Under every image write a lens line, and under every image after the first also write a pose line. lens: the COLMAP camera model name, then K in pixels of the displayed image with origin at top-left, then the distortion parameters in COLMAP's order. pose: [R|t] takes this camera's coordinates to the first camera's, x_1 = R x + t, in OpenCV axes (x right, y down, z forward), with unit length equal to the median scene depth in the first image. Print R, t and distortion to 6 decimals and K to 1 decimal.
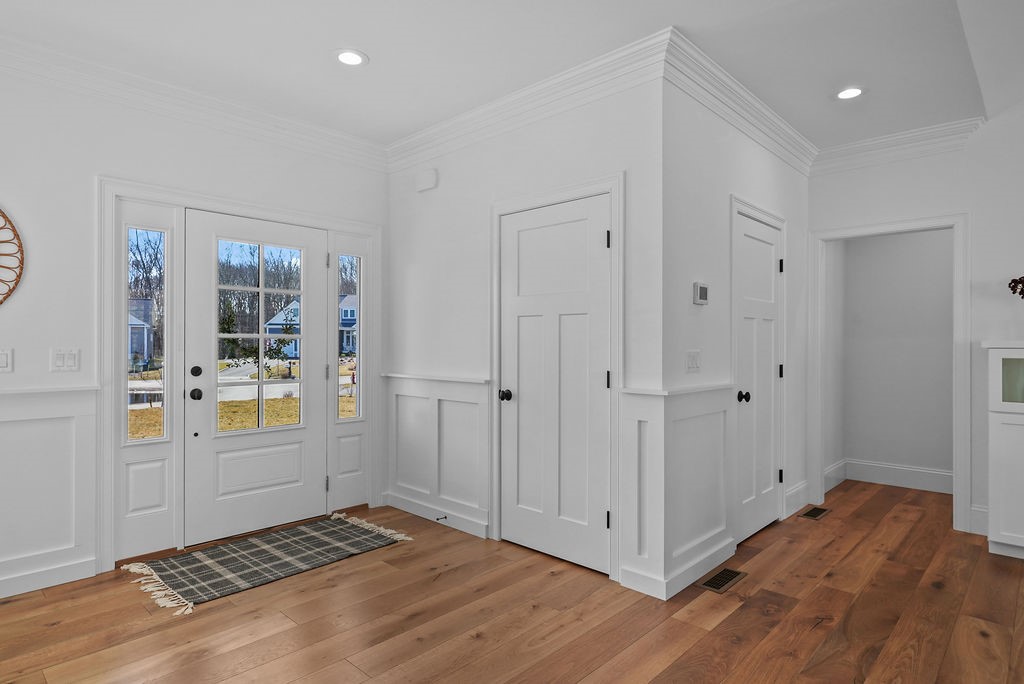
lens RADIAL K [[573.2, 0, 512.0], [0, 573.2, 342.0], [0, 0, 1]] dist [-0.003404, -0.000784]
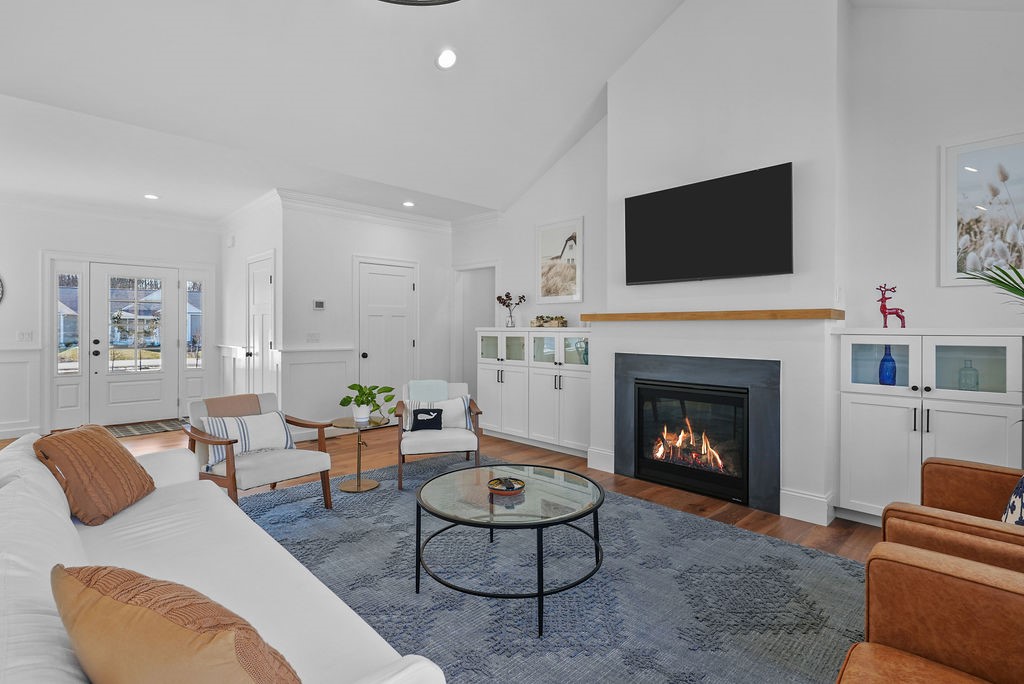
lens RADIAL K [[498.8, 0, 511.3], [0, 498.8, 329.5], [0, 0, 1]] dist [-0.000076, 0.000102]
pose [[0.999295, 0.001434, -0.037505, 0.994469], [-0.001271, 0.999990, 0.004348, -0.002570], [0.037511, -0.004297, 0.999287, -0.722207]]
